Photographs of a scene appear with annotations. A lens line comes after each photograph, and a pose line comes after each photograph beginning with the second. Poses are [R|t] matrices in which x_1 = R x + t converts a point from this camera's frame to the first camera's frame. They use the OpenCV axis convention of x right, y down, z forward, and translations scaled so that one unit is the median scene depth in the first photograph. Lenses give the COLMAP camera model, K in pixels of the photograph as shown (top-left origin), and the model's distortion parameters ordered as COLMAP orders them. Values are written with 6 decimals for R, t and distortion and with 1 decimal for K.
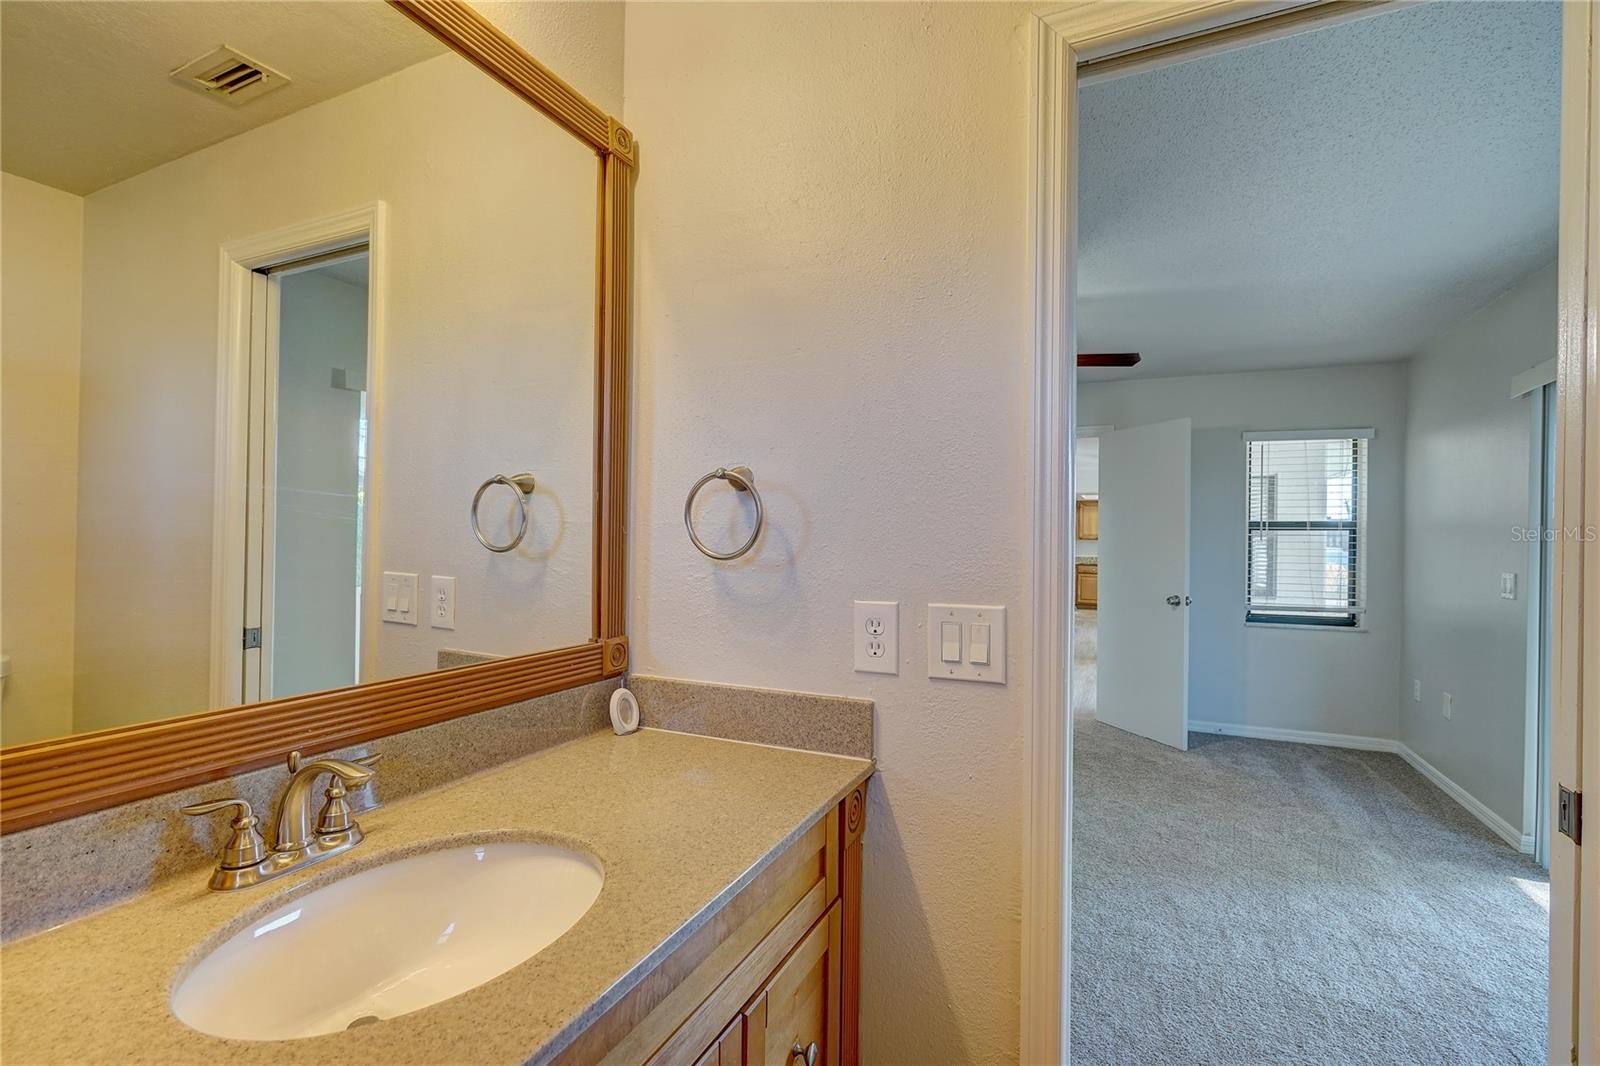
lens RADIAL K [[716.9, 0, 799.3], [0, 716.9, 535.7], [0, 0, 1]] dist [-0.005581, 0.002732]
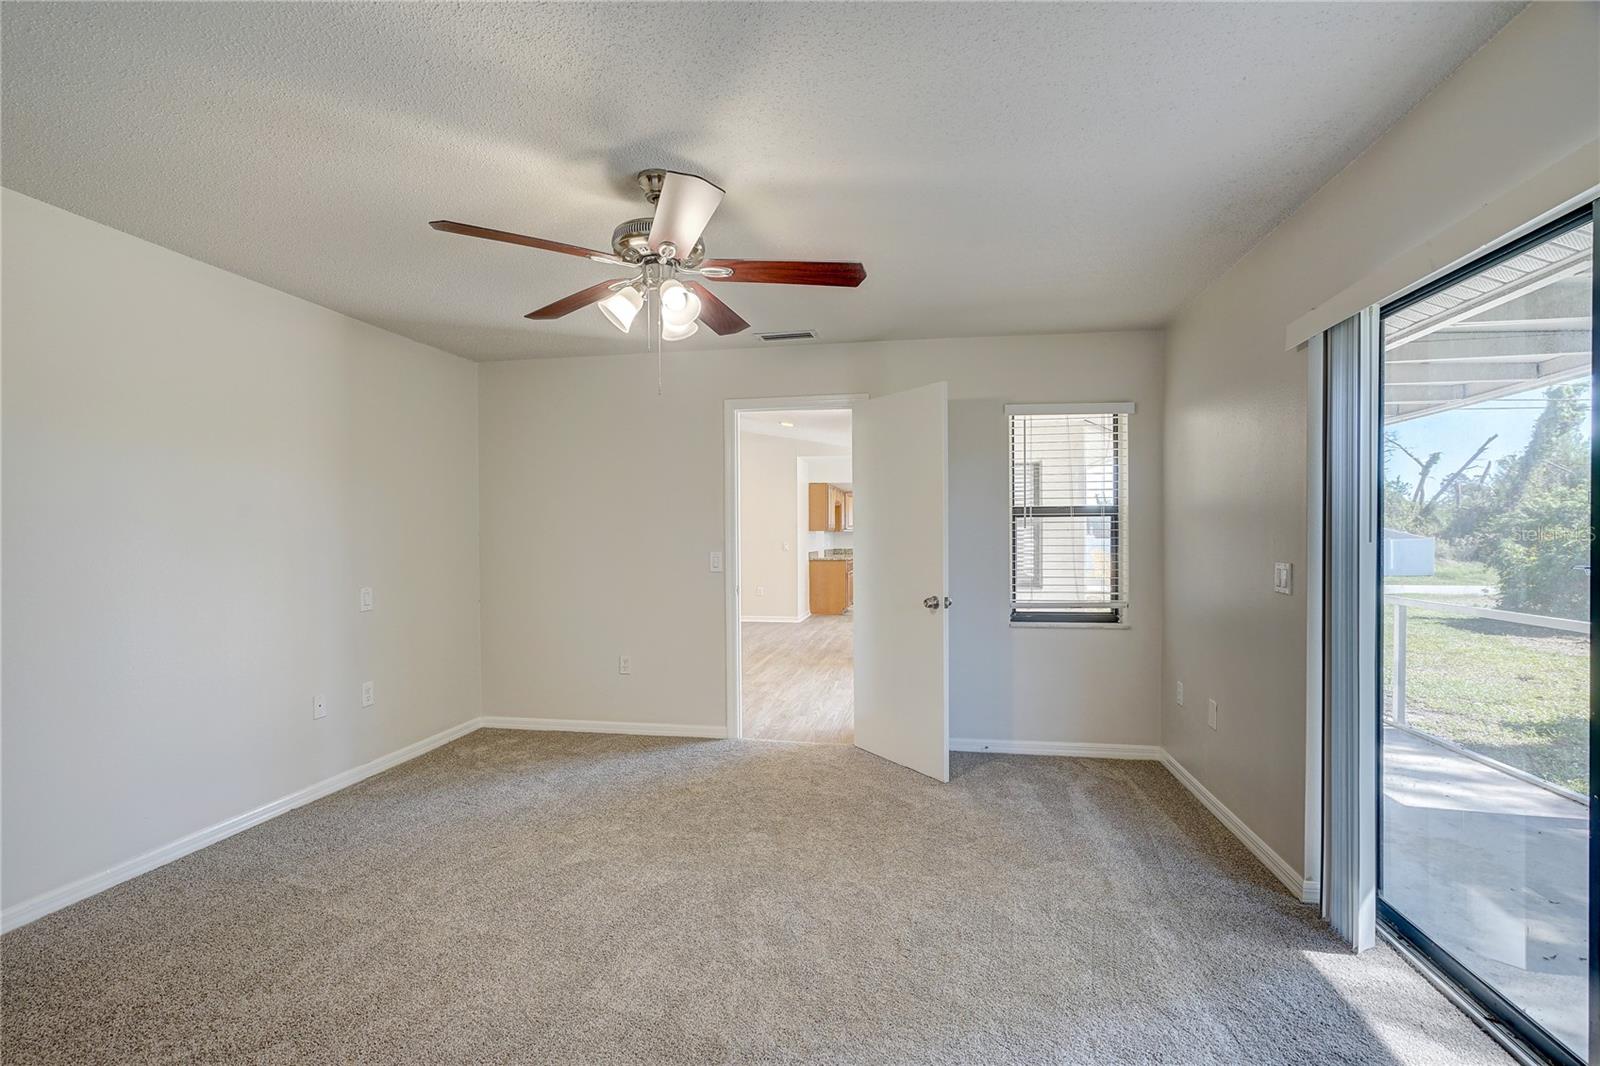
lens RADIAL K [[716.9, 0, 803.6], [0, 716.9, 534.4], [0, 0, 1]] dist [-0.005581, 0.002732]
pose [[0.964979, -0.016011, 0.261837, 0.165698], [0.014600, 0.999867, 0.007332, 0.003739], [-0.261919, -0.003253, 0.965084, 0.241352]]
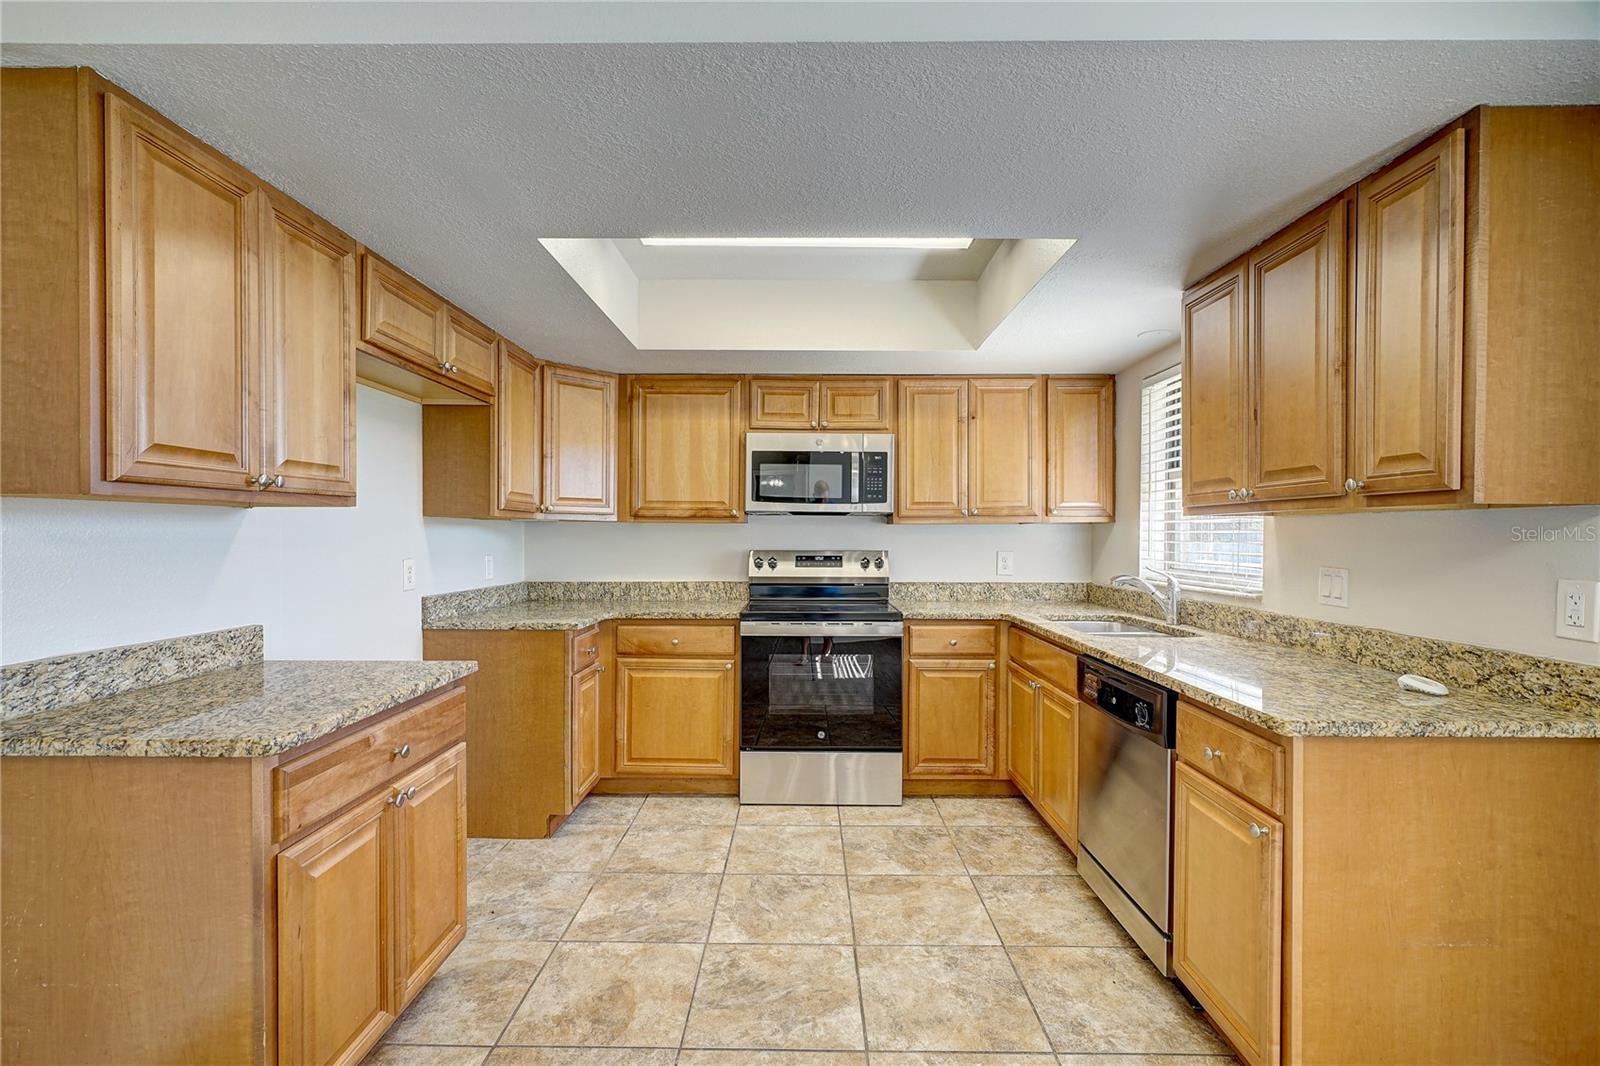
lens RADIAL K [[716.9, 0, 796.0], [0, 716.9, 540.4], [0, 0, 1]] dist [-0.005581, 0.002732]
pose [[0.911431, -0.014264, 0.411206, 0.791777], [0.008540, 0.999839, 0.015754, 0.021315], [-0.411364, -0.010847, 0.911406, 1.747200]]
